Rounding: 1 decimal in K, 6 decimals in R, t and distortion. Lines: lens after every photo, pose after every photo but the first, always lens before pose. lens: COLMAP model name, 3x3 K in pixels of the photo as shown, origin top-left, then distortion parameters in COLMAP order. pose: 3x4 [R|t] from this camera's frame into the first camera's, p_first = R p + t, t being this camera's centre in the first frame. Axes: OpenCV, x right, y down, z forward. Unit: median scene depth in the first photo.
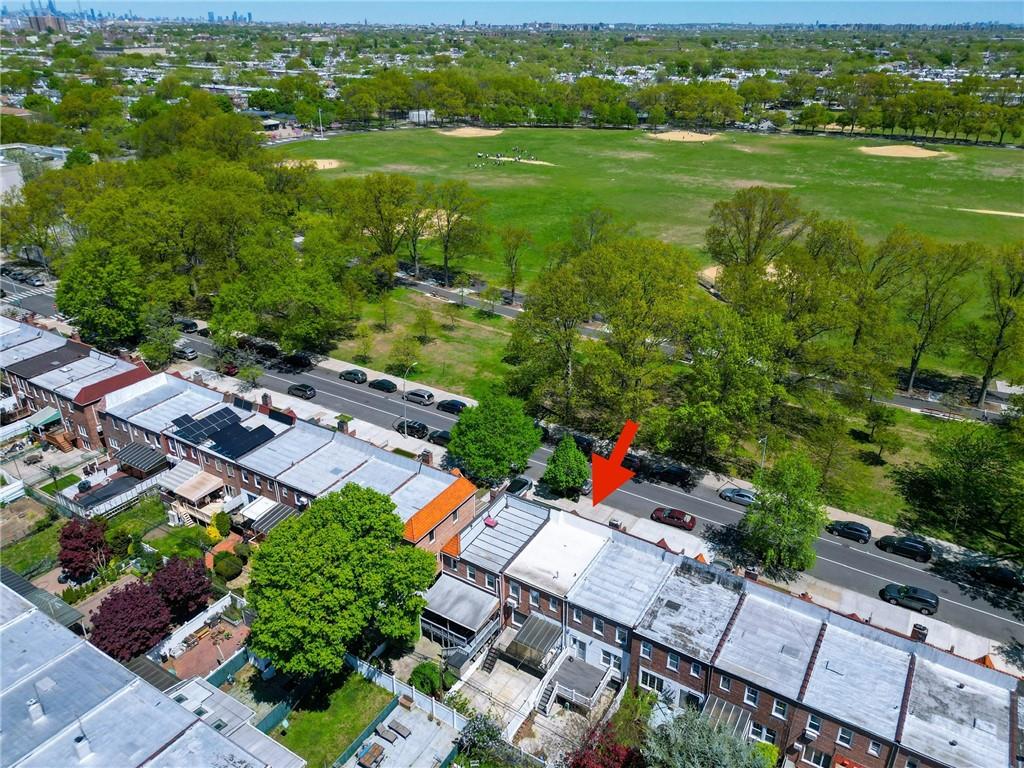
lens RADIAL K [[740.9, 0, 512.0], [0, 740.9, 384.0], [0, 0, 1]] dist [0.083766, -0.080328]
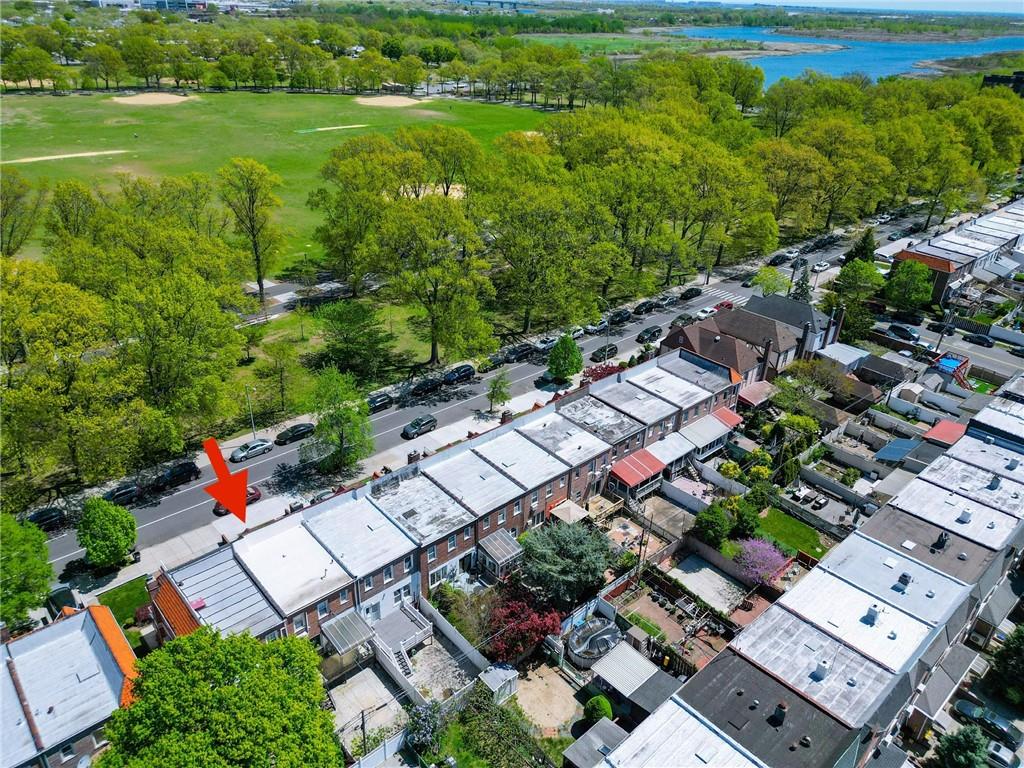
lens RADIAL K [[718.8, 0, 512.0], [0, 718.8, 384.0], [0, 0, 1]] dist [0.088470, -0.080948]
pose [[0.282582, -0.451715, 0.846227, -0.403547], [0.388795, 0.860406, 0.329452, -0.117851], [-0.876918, 0.235912, 0.418760, 0.266937]]
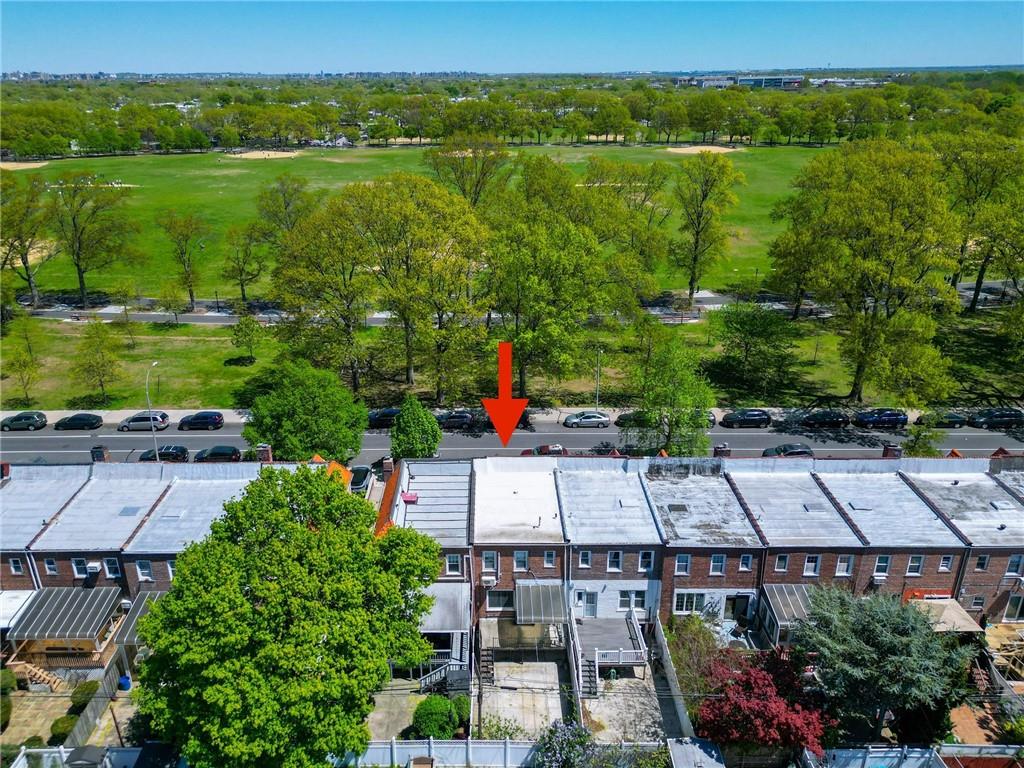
lens RADIAL K [[745.5, 0, 483.1], [0, 745.5, 380.9], [0, 0, 1]] dist [0.076996, -0.065798]
pose [[0.853542, -0.212391, 0.475768, -0.243623], [0.241424, 0.970420, 0.000090, 0.075704], [-0.461714, 0.114785, 0.879571, 0.248205]]
